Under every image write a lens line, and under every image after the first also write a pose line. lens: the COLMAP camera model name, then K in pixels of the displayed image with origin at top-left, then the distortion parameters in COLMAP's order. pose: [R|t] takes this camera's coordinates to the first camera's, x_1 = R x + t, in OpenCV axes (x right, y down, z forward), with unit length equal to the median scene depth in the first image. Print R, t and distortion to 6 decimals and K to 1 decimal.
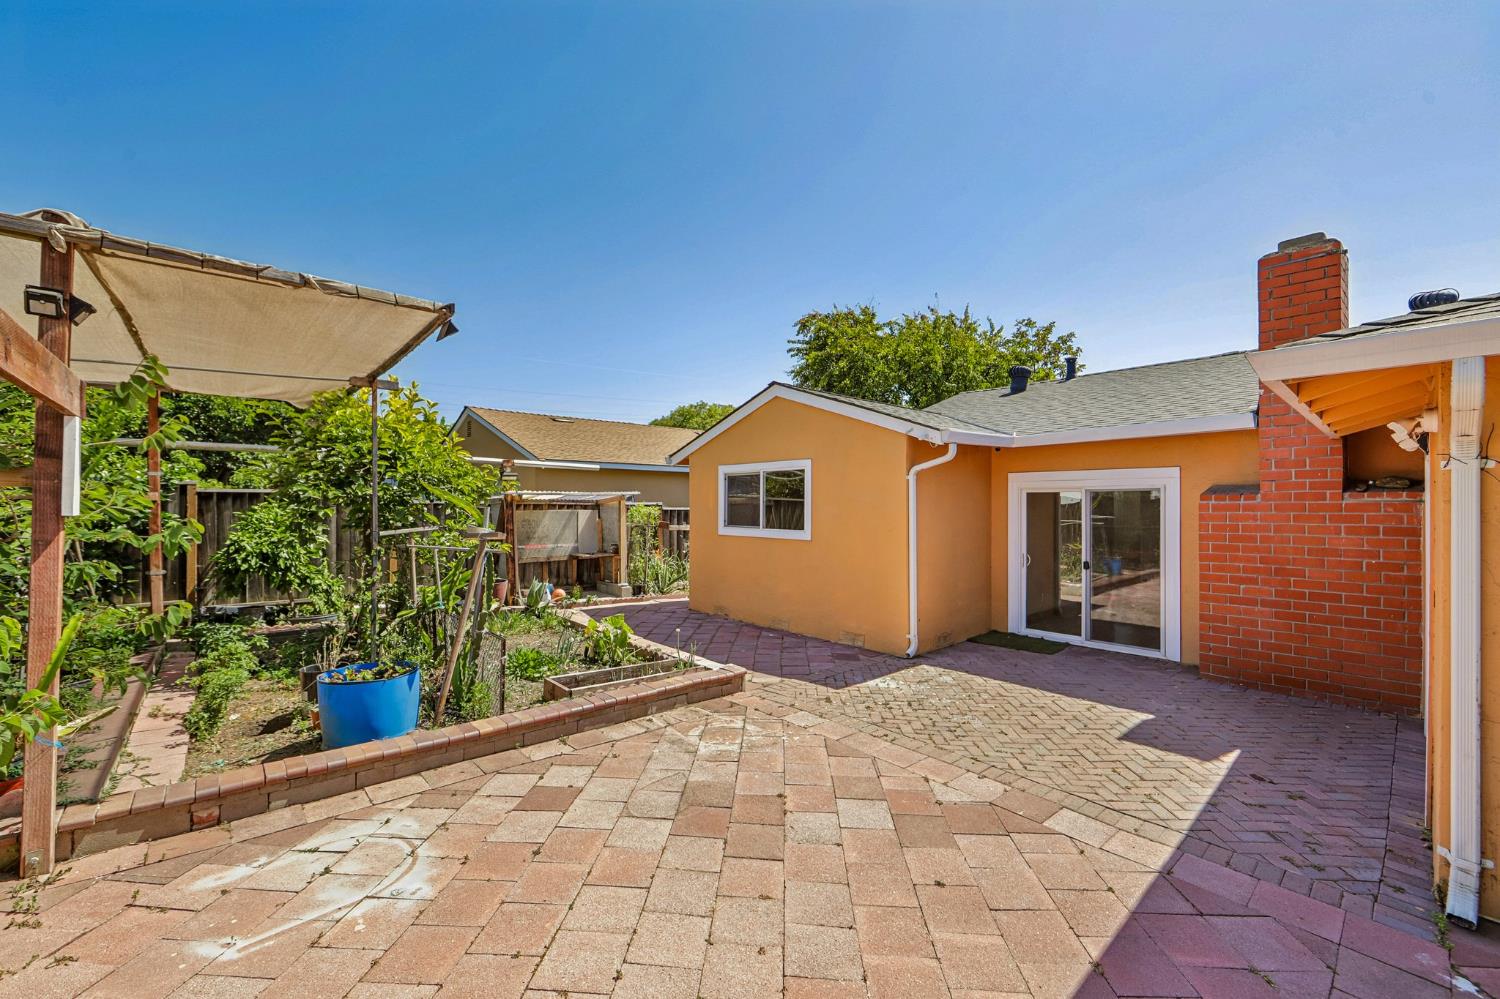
lens RADIAL K [[606.9, 0, 761.6], [0, 606.9, 501.0], [0, 0, 1]] dist [-0.009251, 0.000254]
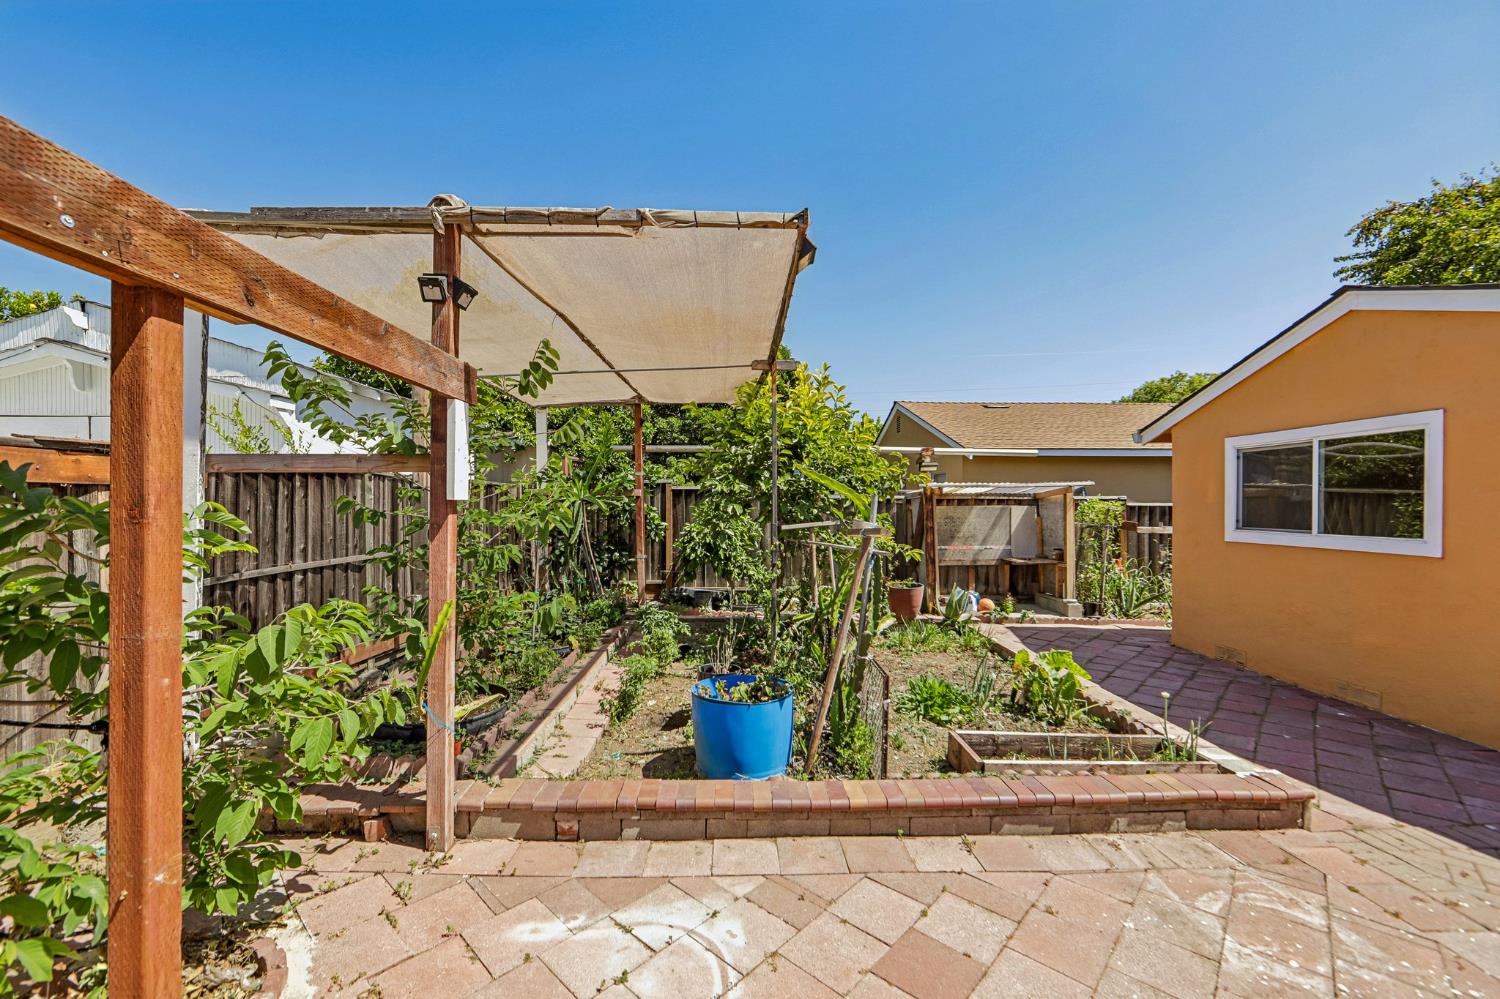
lens RADIAL K [[612.7, 0, 756.7], [0, 612.7, 506.6], [0, 0, 1]] dist [-0.006927, 0.000006]
pose [[0.765009, -0.000396, -0.644019, -0.051936], [0.006597, 0.999952, 0.007222, 0.014179], [0.643985, -0.009774, 0.764975, 0.243341]]
